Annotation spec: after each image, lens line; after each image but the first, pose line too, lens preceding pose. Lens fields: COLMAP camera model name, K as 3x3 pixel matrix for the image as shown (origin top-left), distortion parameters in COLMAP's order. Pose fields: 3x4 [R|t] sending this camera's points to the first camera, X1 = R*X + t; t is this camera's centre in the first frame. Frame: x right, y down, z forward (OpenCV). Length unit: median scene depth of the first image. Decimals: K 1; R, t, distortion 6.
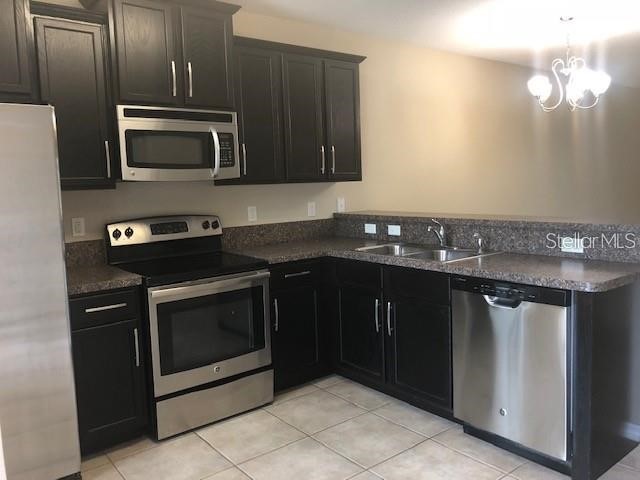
lens RADIAL K [[523.5, 0, 320.0], [0, 523.5, 240.0], [0, 0, 1]] dist [0.070987, -0.004365]
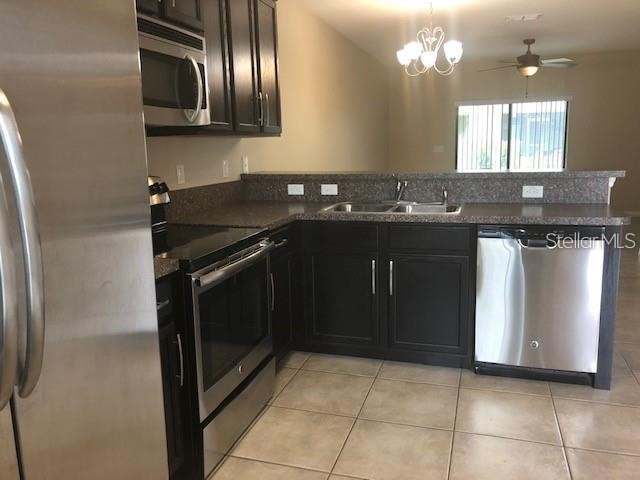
lens RADIAL K [[523.5, 0, 320.0], [0, 523.5, 240.0], [0, 0, 1]] dist [0.070987, -0.004365]
pose [[0.830353, -0.089097, 0.550069, -0.468986], [0.059430, 0.995664, 0.071561, 0.003871], [-0.554060, -0.026730, 0.832047, 0.263906]]
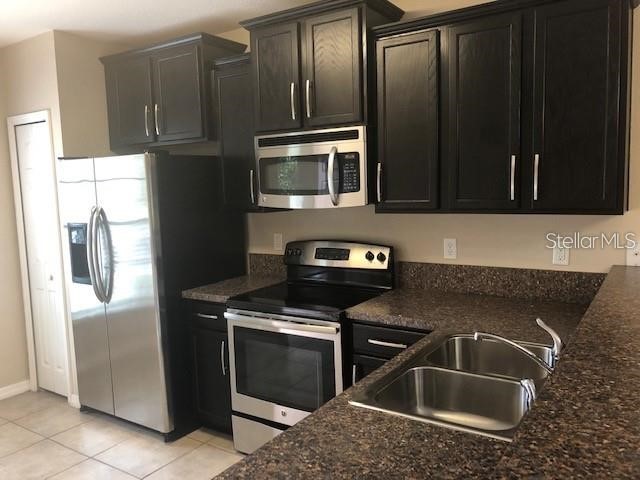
lens RADIAL K [[536.0, 0, 320.0], [0, 536.0, 240.0], [0, 0, 1]] dist [0.006859, 0.000136]
pose [[0.311745, 0.127826, -0.941528, 0.620183], [-0.085165, 0.990680, 0.106300, -0.150408], [0.946341, 0.047047, 0.319726, 0.681856]]
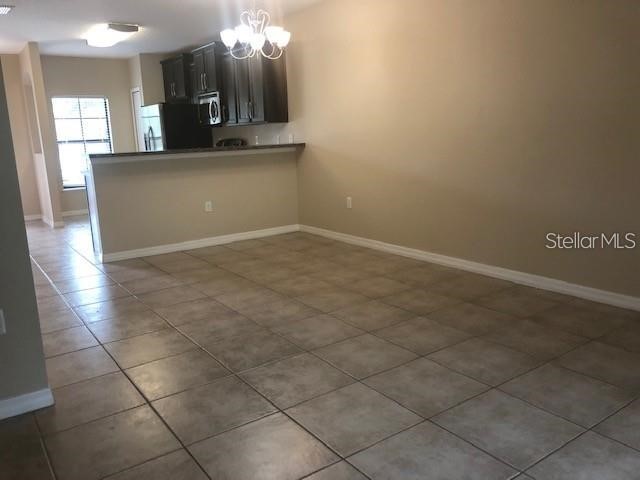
lens RADIAL K [[536.0, 0, 320.0], [0, 536.0, 240.0], [0, 0, 1]] dist [0.006859, 0.000136]
pose [[-0.057450, 0.236911, -0.969831, 2.102215], [-0.062250, 0.968695, 0.240322, -0.208722], [0.996406, 0.074179, -0.040904, 1.557578]]
